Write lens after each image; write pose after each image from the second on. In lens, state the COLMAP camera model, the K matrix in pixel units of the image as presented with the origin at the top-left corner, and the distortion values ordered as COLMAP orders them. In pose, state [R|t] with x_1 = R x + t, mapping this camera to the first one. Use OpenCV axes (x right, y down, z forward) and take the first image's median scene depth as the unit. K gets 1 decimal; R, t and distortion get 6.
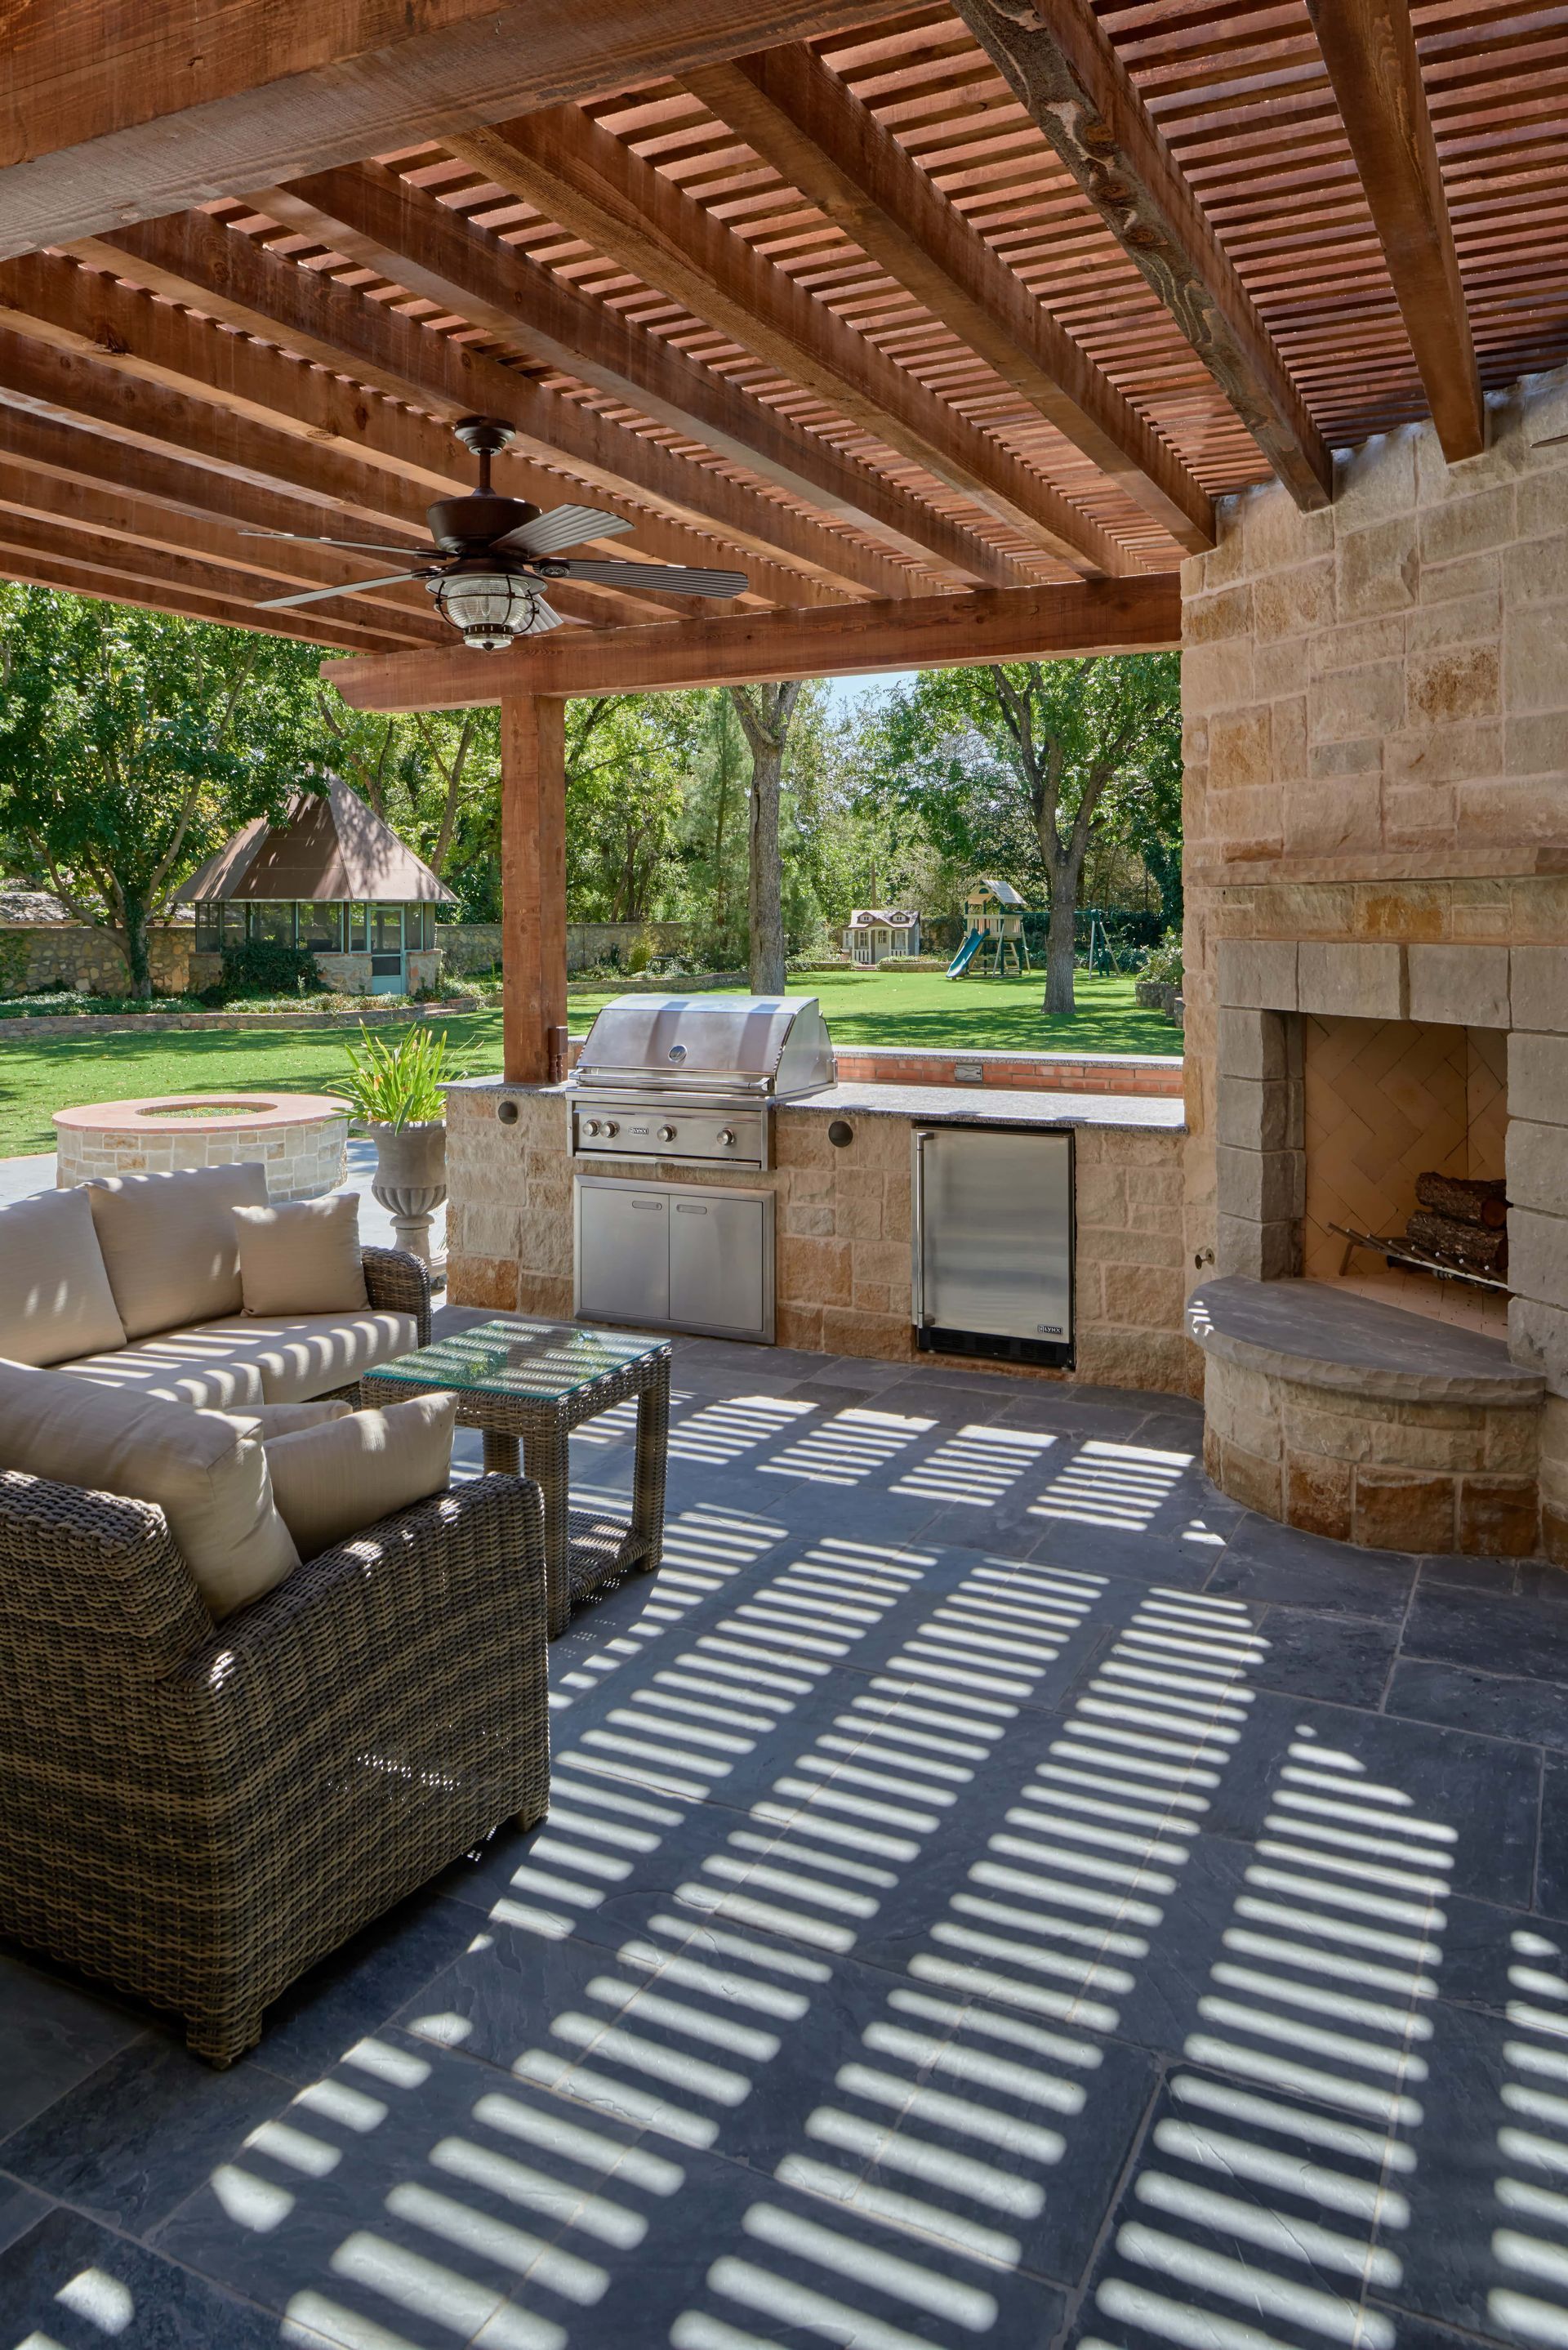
lens RADIAL K [[1611.3, 0, 782.2], [0, 1611.3, 900.9], [0, 0, 1]] dist [-0.008669, -0.010228]
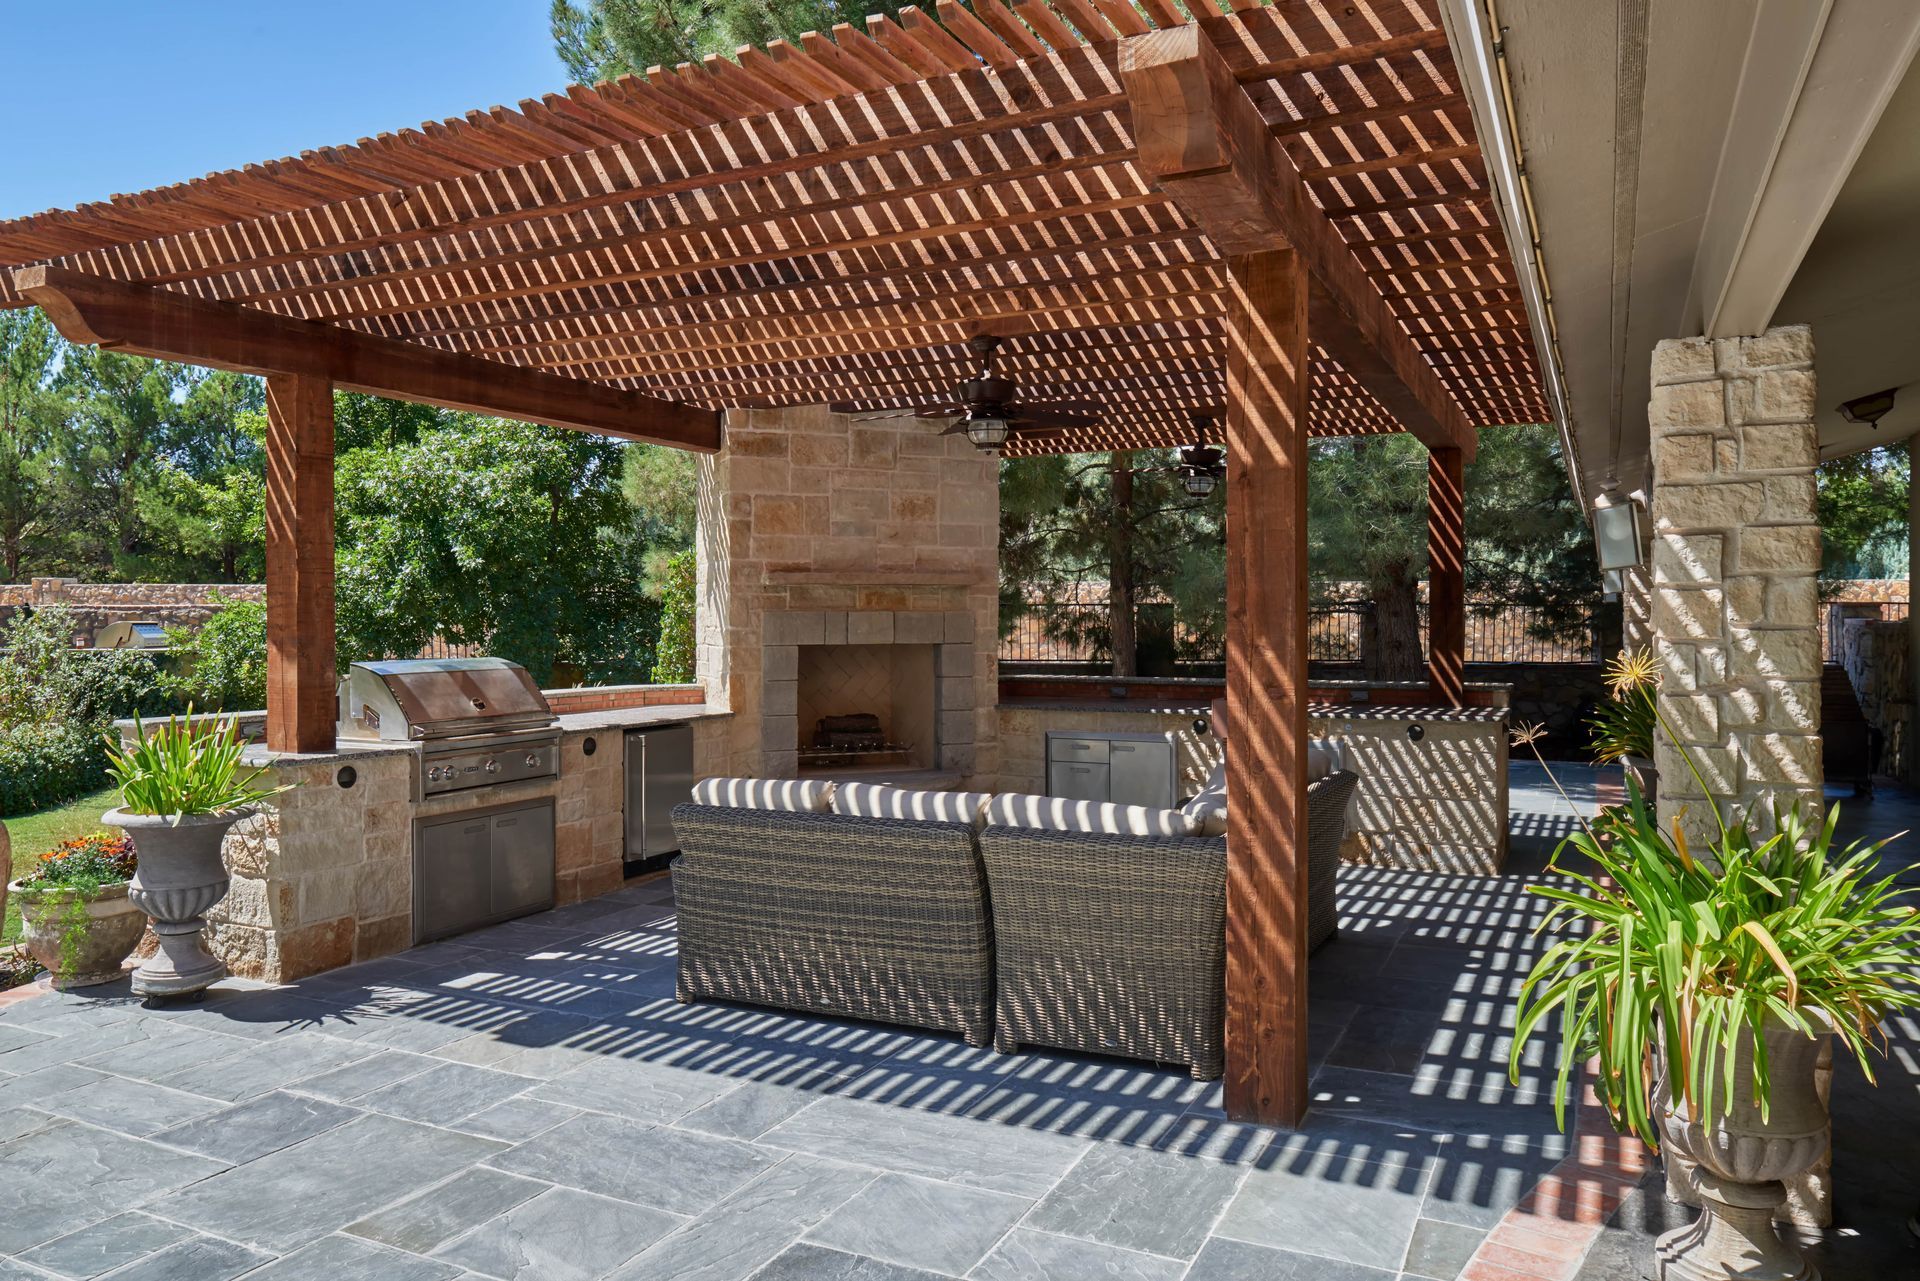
lens RADIAL K [[1316.6, 0, 968.9], [0, 1316.6, 611.8], [0, 0, 1]] dist [-0.008669, -0.010228]
pose [[-0.011300, 0.007032, 0.999911, -1.471499], [-0.006177, 0.999956, -0.007102, 0.038029], [-0.999917, -0.006257, -0.011256, 0.857416]]
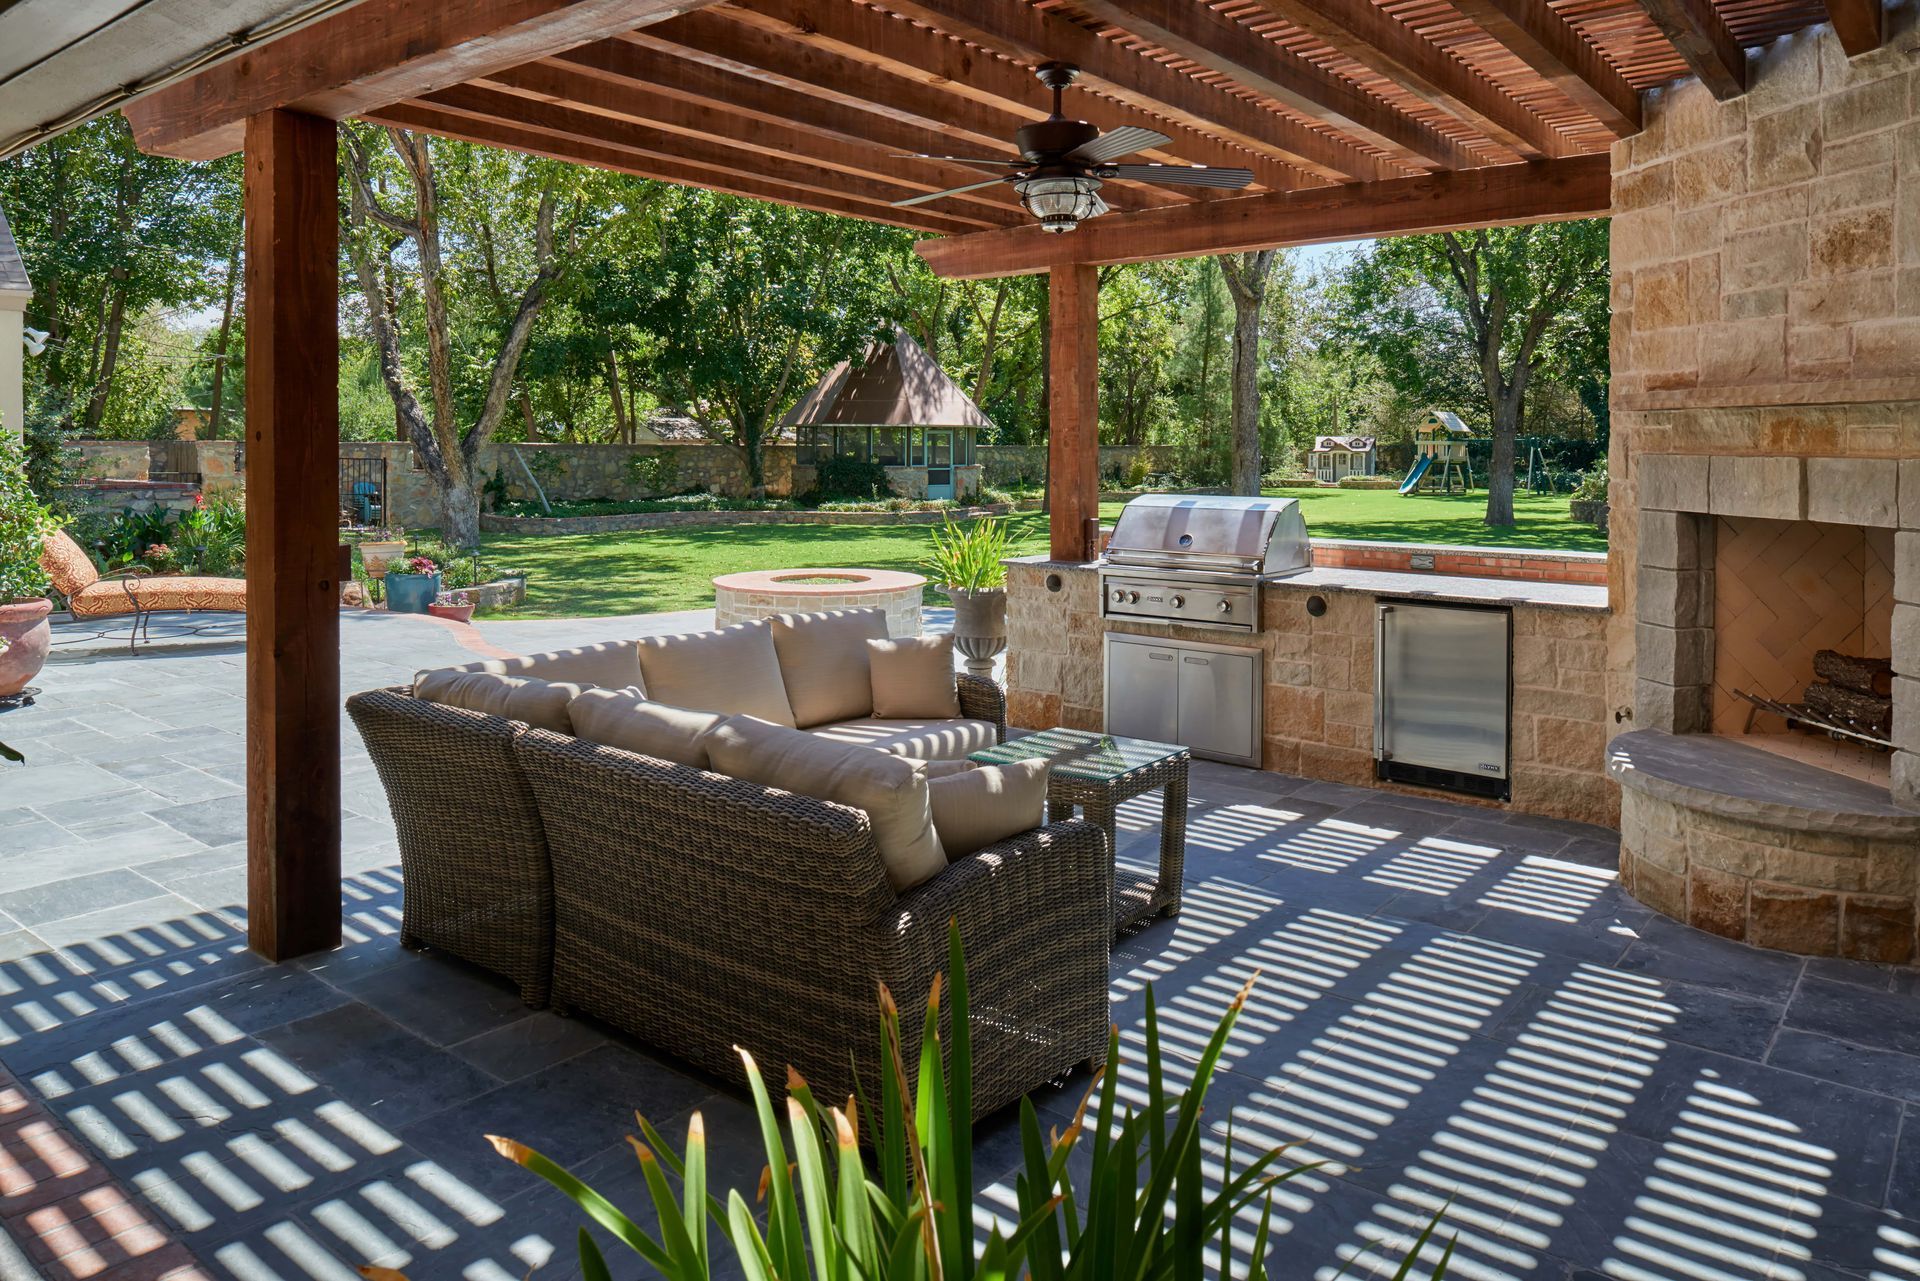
lens RADIAL K [[1316.6, 0, 968.0], [0, 1316.6, 449.6], [0, 0, 1]] dist [-0.008669, -0.010228]
pose [[0.976975, 0.009187, -0.213155, -0.015693], [-0.005740, 0.999843, 0.016784, 0.007305], [0.213276, -0.015174, 0.976874, -0.088022]]
